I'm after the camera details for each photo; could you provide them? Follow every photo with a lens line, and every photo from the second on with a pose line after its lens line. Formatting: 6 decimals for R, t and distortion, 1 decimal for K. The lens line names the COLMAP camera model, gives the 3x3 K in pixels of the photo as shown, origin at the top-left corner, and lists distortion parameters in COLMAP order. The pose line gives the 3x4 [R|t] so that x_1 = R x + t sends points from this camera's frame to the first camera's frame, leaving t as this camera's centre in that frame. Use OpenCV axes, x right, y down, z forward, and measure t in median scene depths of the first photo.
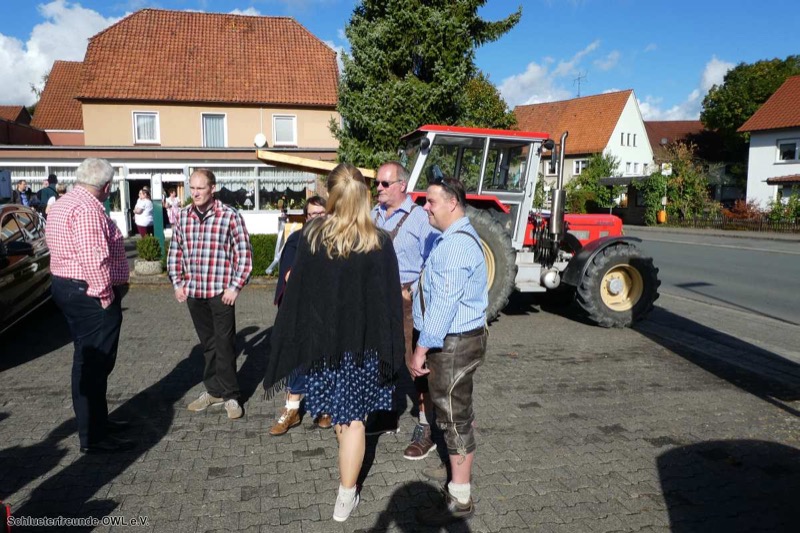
lens RADIAL K [[576.2, 0, 400.0], [0, 576.2, 266.5], [0, 0, 1]] dist [-0.018987, 0.004365]
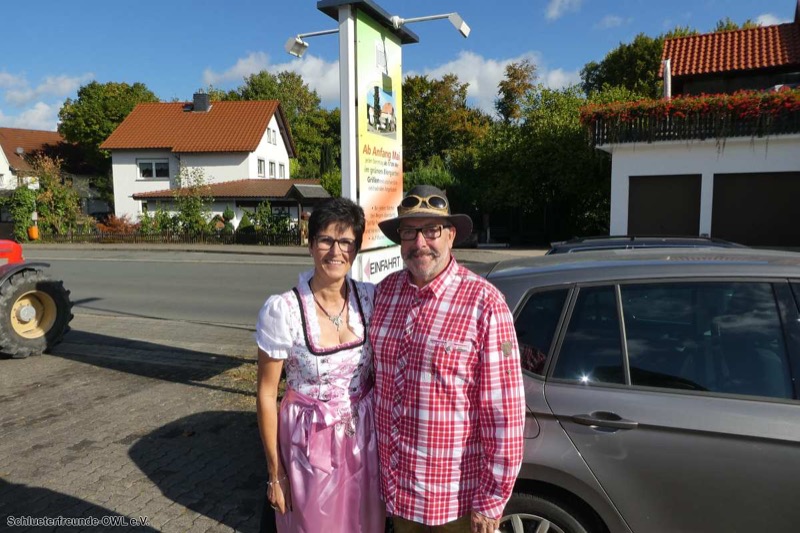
lens RADIAL K [[576.2, 0, 400.0], [0, 576.2, 266.5], [0, 0, 1]] dist [-0.018987, 0.004365]
pose [[0.533464, -0.090692, 0.840947, -0.093942], [0.107717, 0.993424, 0.038805, -0.015012], [-0.838936, 0.069883, 0.539725, -0.057647]]
